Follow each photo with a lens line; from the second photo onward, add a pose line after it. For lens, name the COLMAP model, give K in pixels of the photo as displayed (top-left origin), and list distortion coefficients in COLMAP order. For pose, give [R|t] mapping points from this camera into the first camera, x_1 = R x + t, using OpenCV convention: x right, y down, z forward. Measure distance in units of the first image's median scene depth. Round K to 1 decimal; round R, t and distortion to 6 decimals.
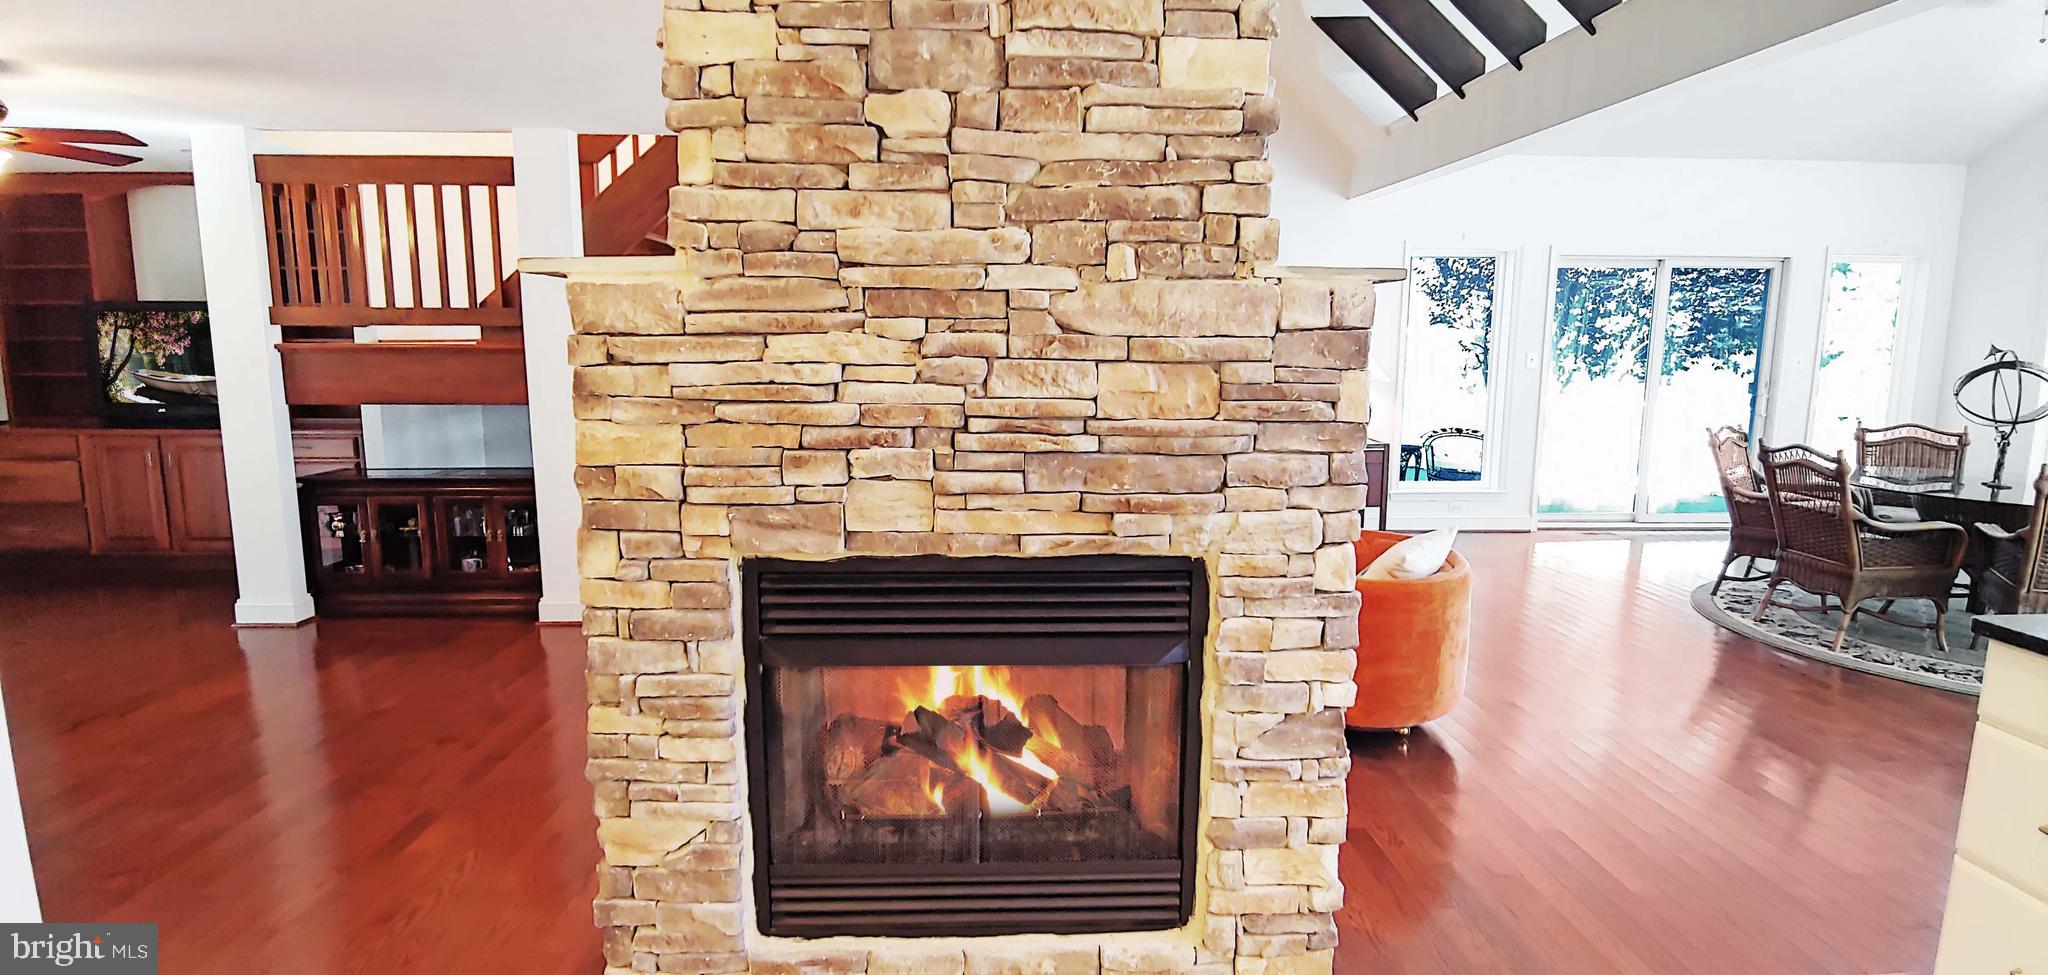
lens RADIAL K [[1024.3, 0, 1019.9], [0, 1024.3, 485.8], [0, 0, 1]] dist [-0.013530, 0.001951]
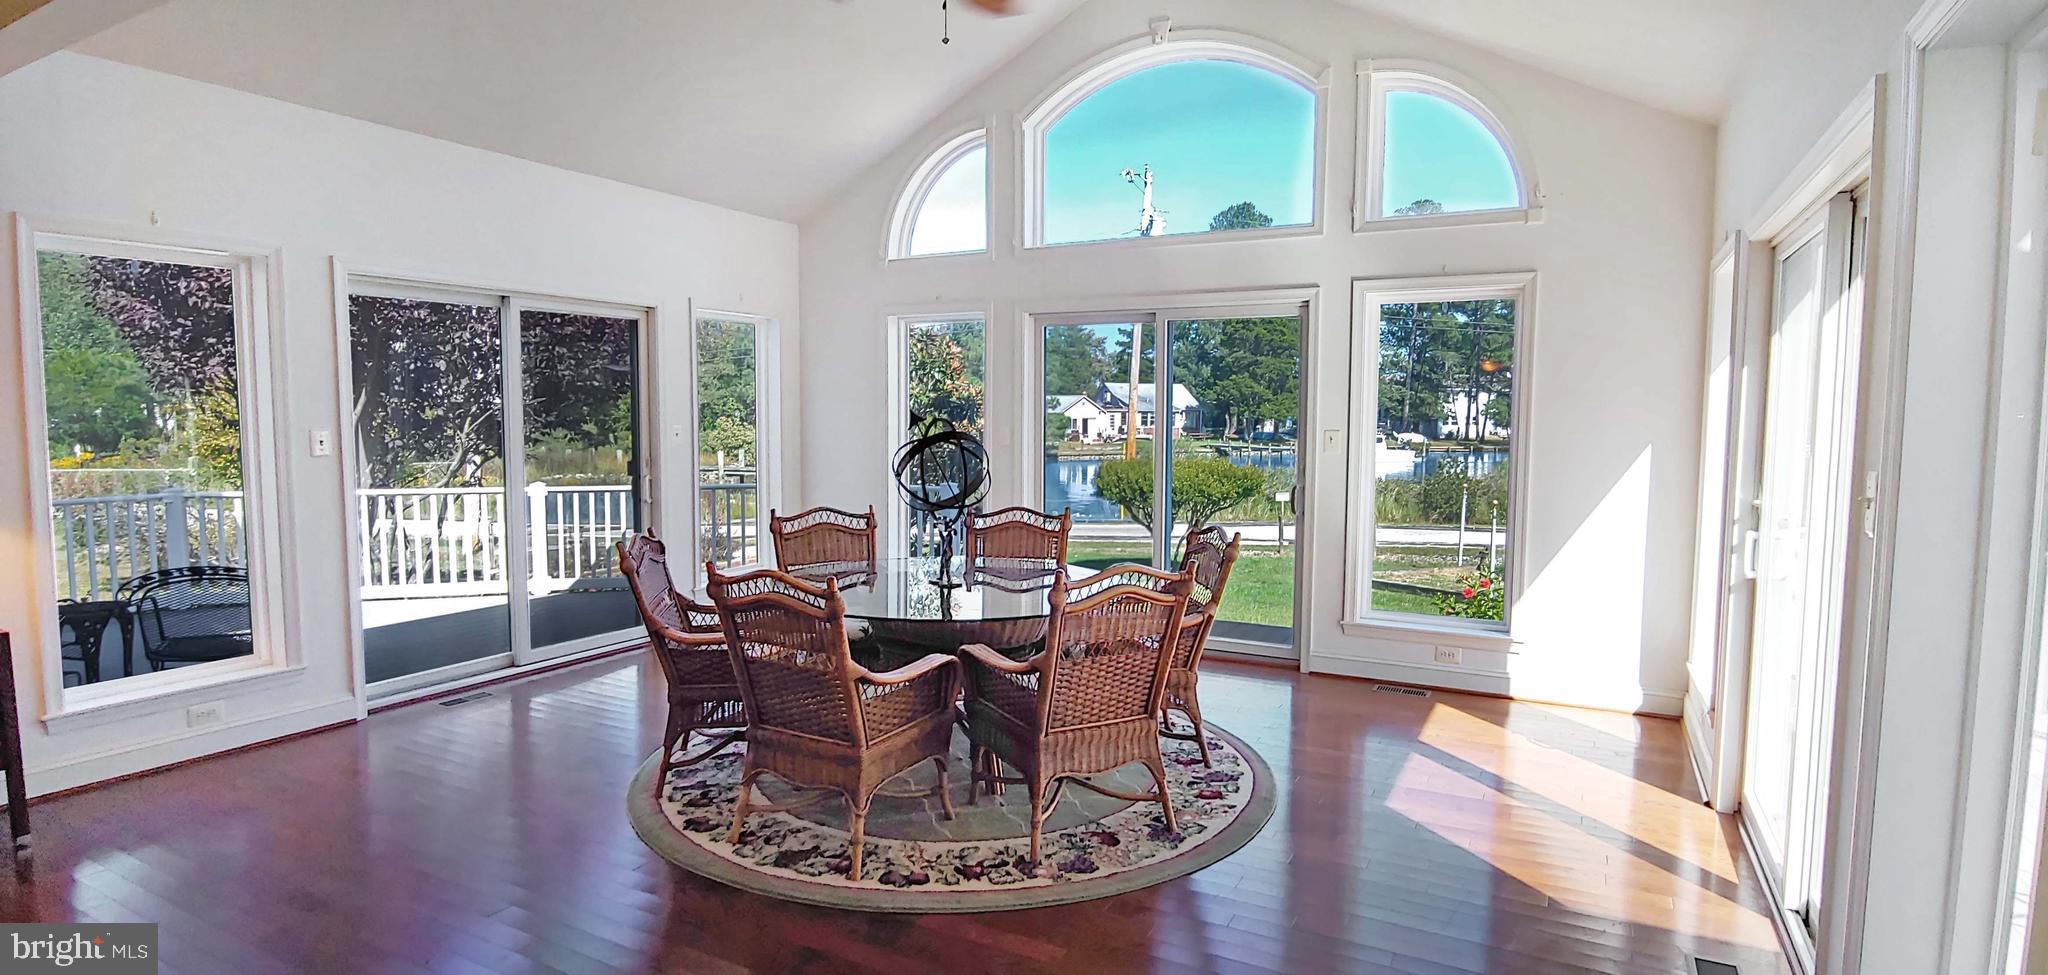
lens RADIAL K [[1024.3, 0, 1019.9], [0, 1024.3, 485.8], [0, 0, 1]] dist [-0.013530, 0.001951]
pose [[0.511183, -0.068470, 0.856740, 0.778671], [0.125944, 0.992029, 0.004136, -0.196222], [-0.850194, 0.105787, 0.515732, 1.368317]]
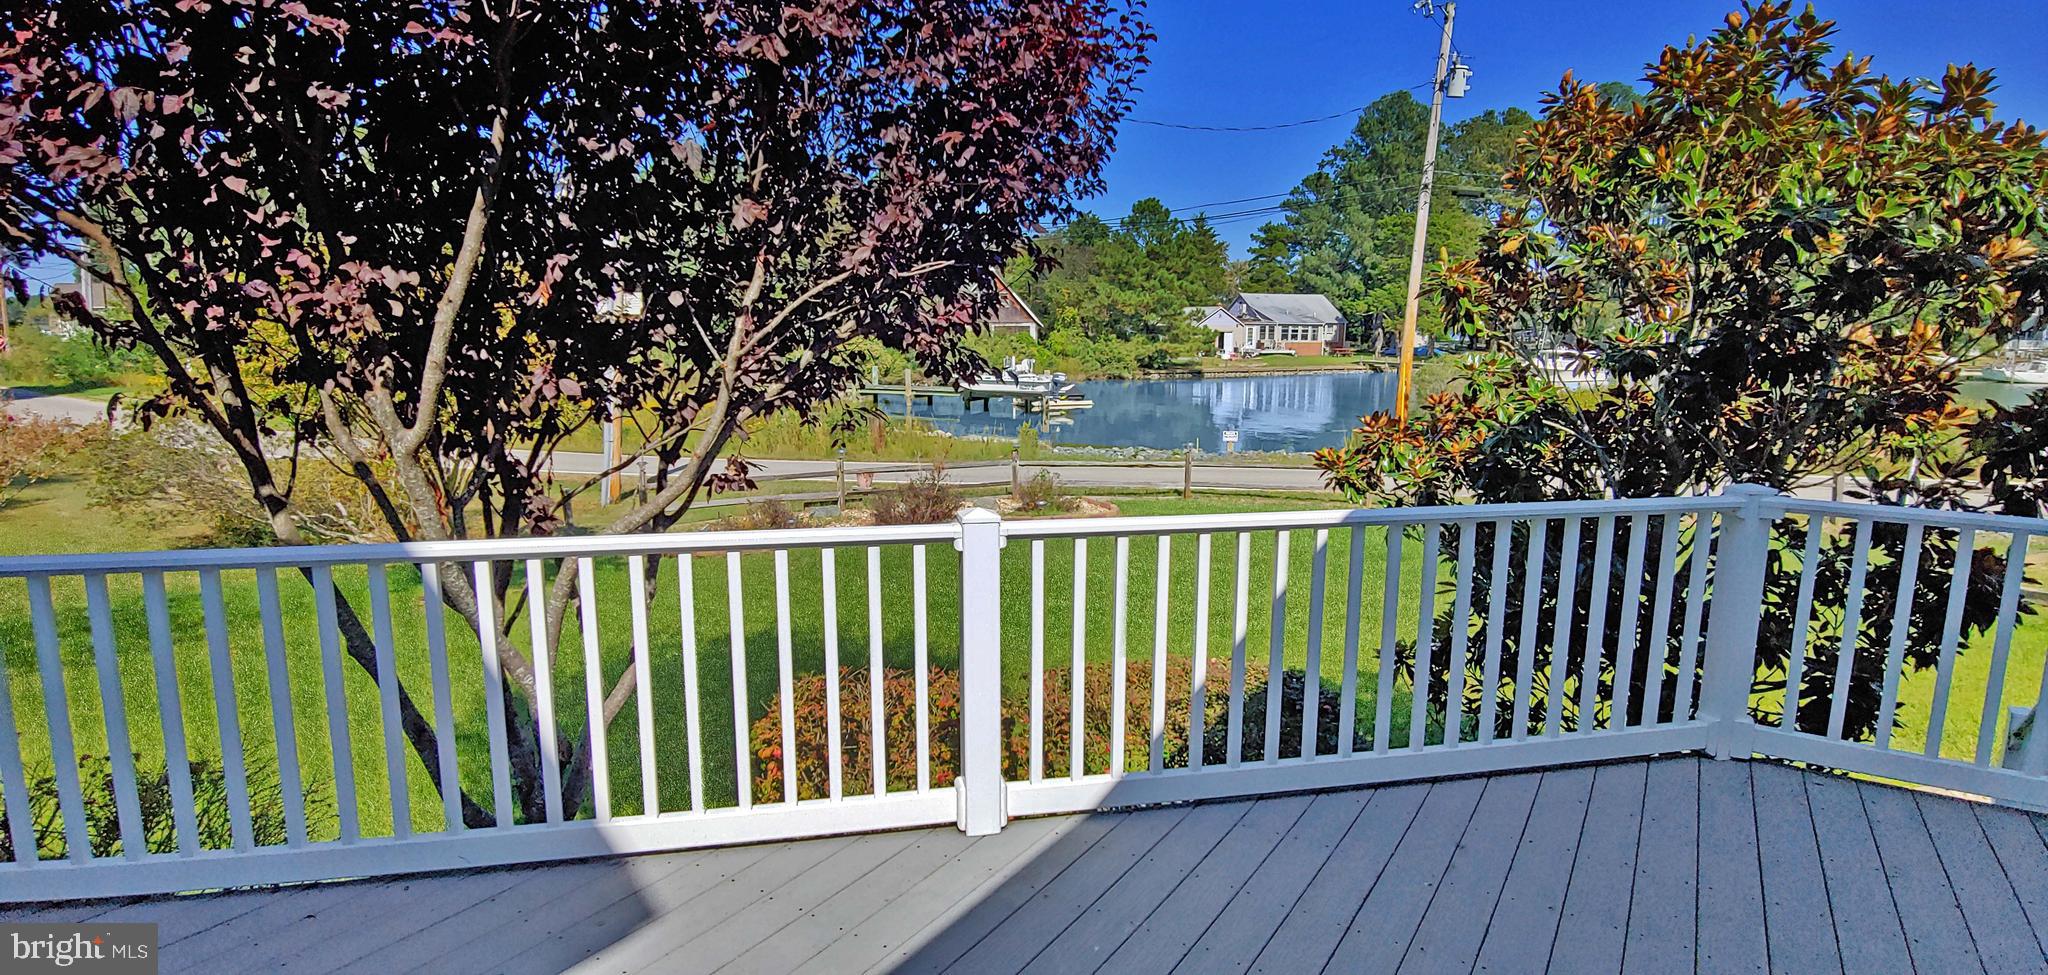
lens RADIAL K [[1024.3, 0, 1019.9], [0, 1024.3, 485.8], [0, 0, 1]] dist [-0.013530, 0.001951]
pose [[0.587605, -0.130860, 0.798496, 2.244830], [0.115012, 0.990324, 0.077661, -0.662790], [-0.800933, 0.046203, 0.596969, 4.547309]]
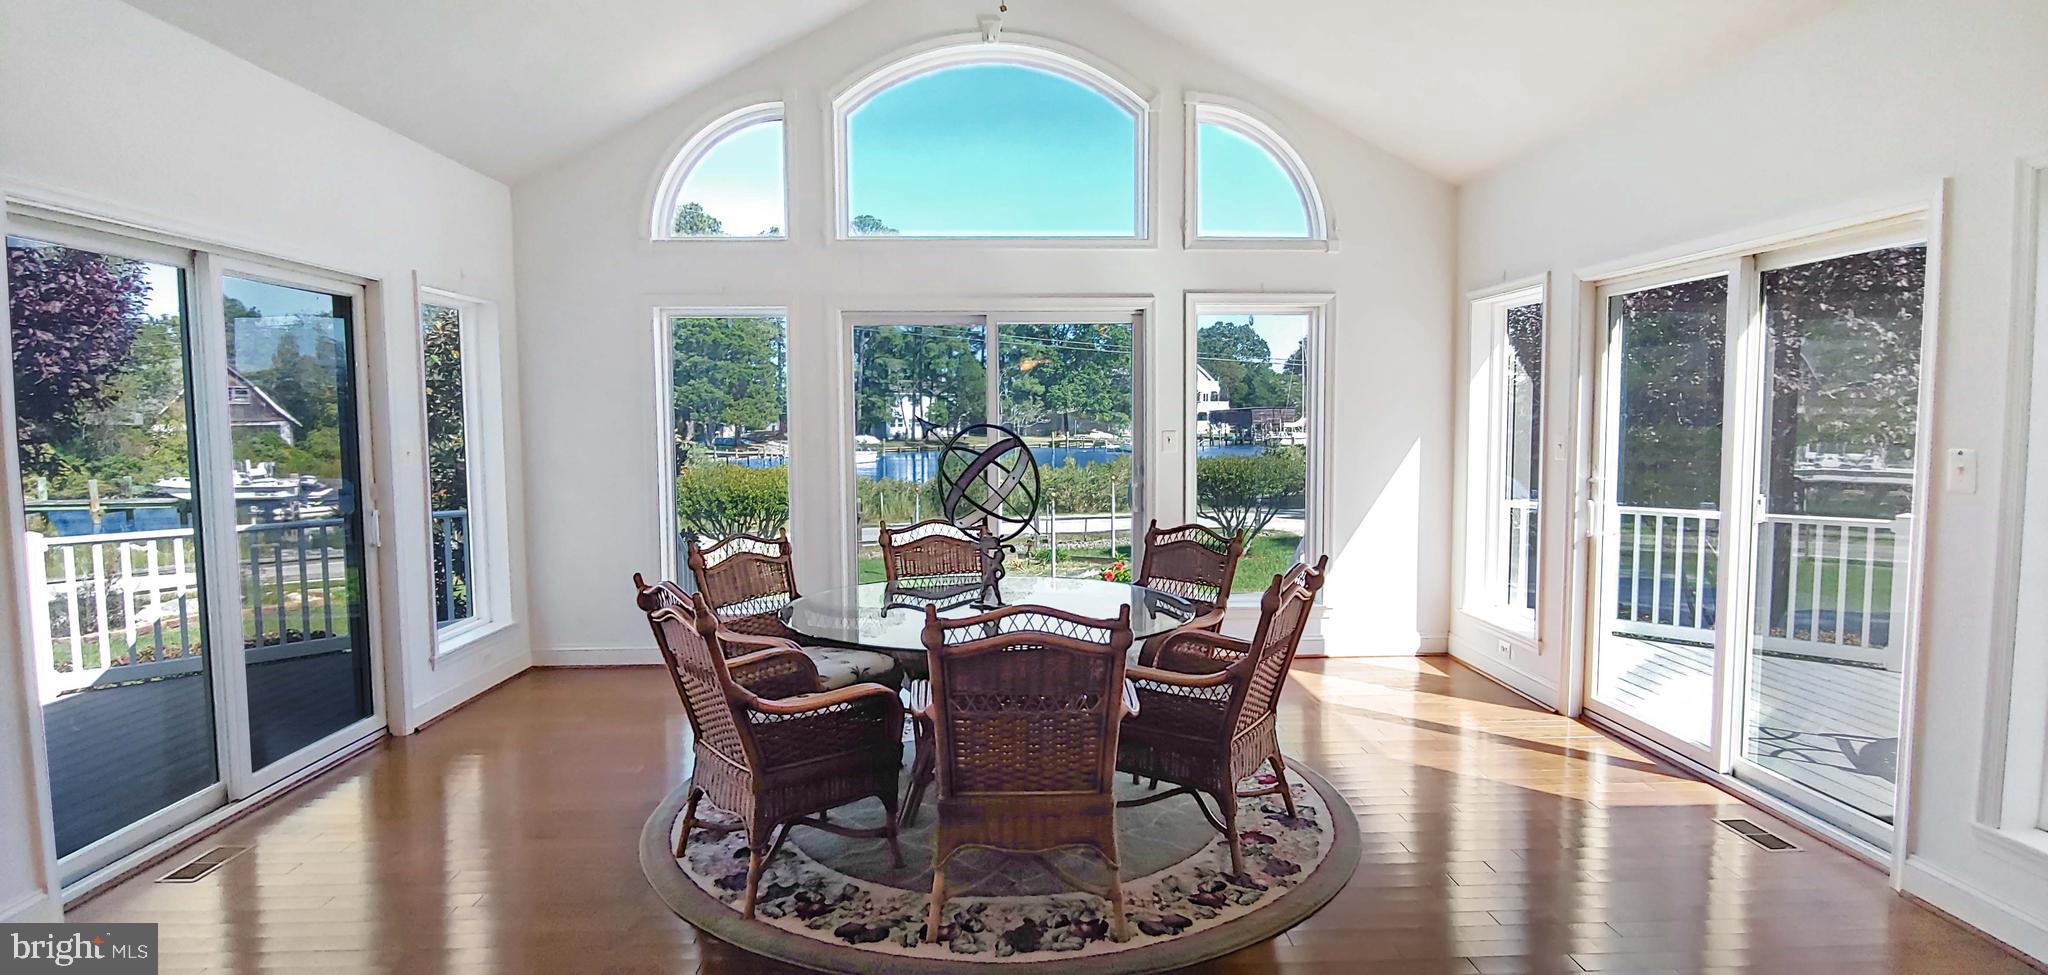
lens RADIAL K [[1024.3, 0, 1019.9], [0, 1024.3, 485.8], [0, 0, 1]] dist [-0.013530, 0.001951]
pose [[0.003117, -0.077261, 0.997006, 0.593377], [0.154192, 0.985125, 0.075858, -0.373505], [-0.988036, 0.153494, 0.014984, 2.544781]]
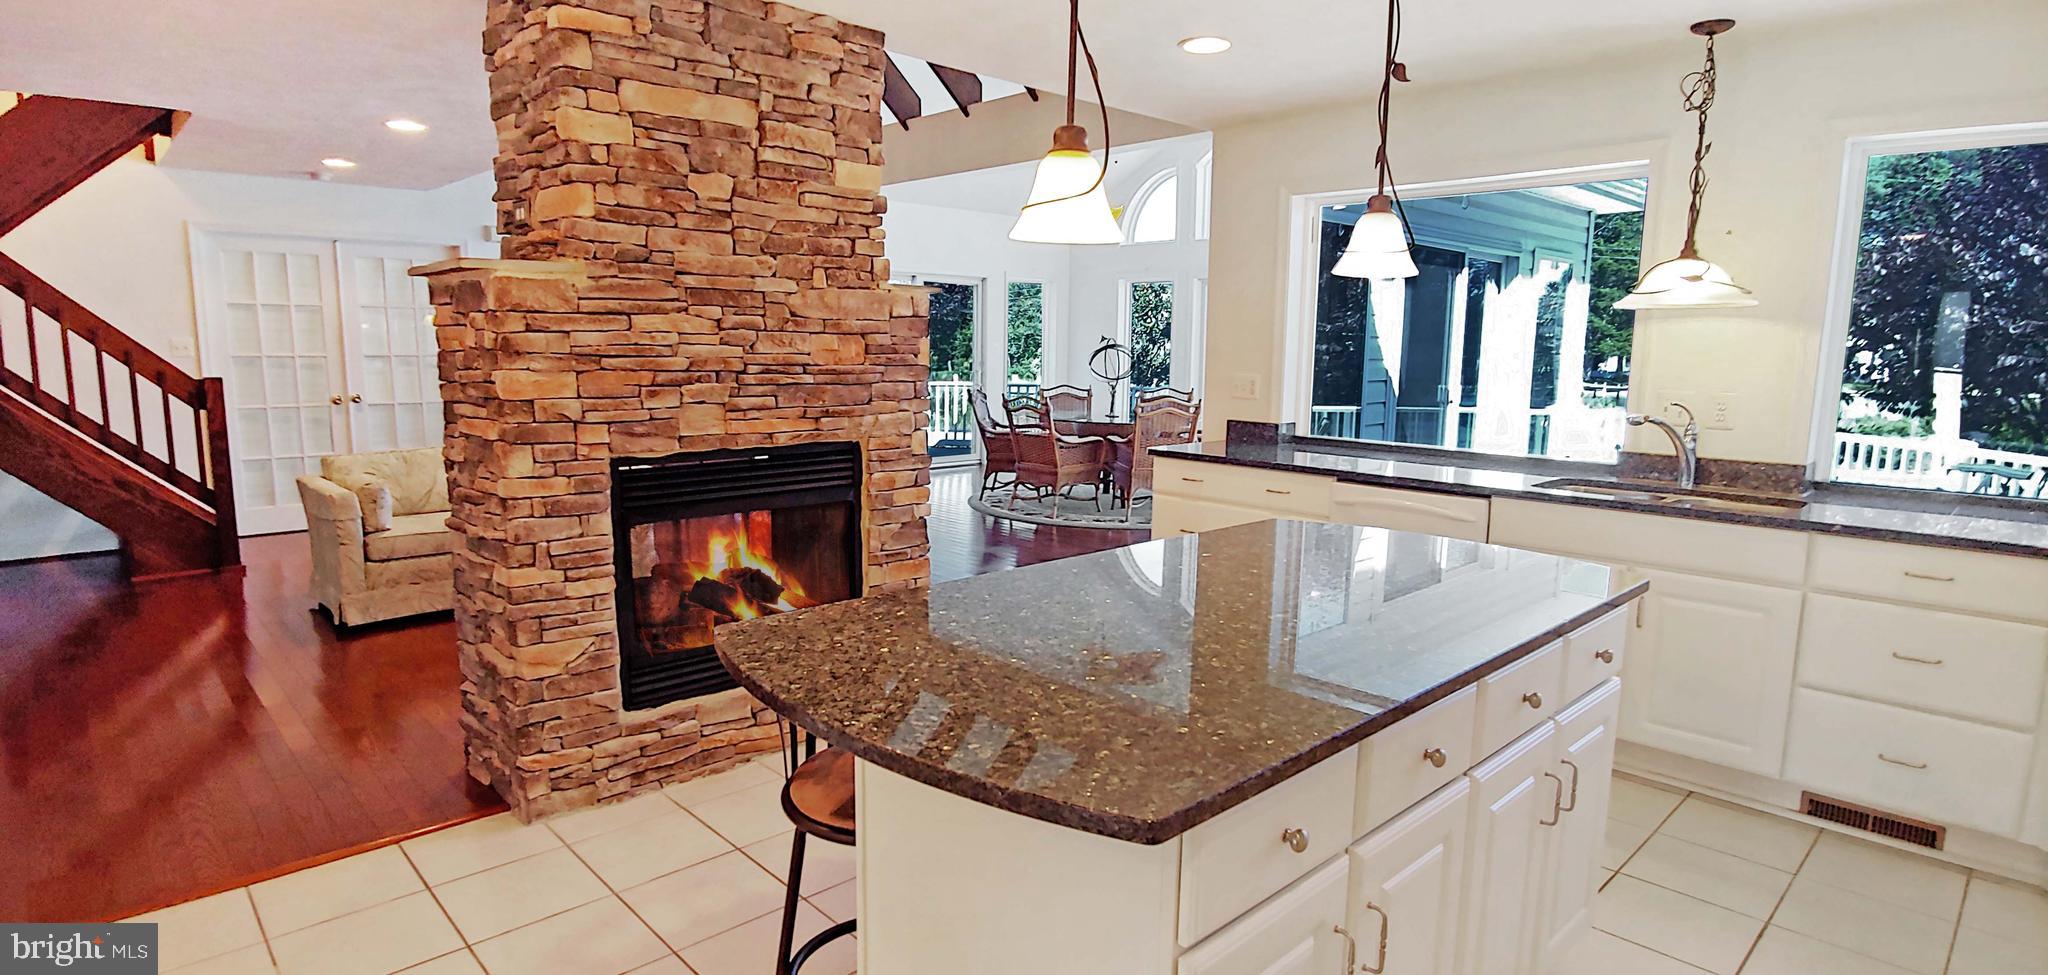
lens RADIAL K [[1024.3, 0, 1019.9], [0, 1024.3, 485.8], [0, 0, 1]] dist [-0.013530, 0.001951]
pose [[0.749452, -0.089345, 0.656002, -0.845931], [0.087613, 0.995522, 0.035492, 0.113920], [-0.656236, 0.030874, 0.753924, -0.585718]]
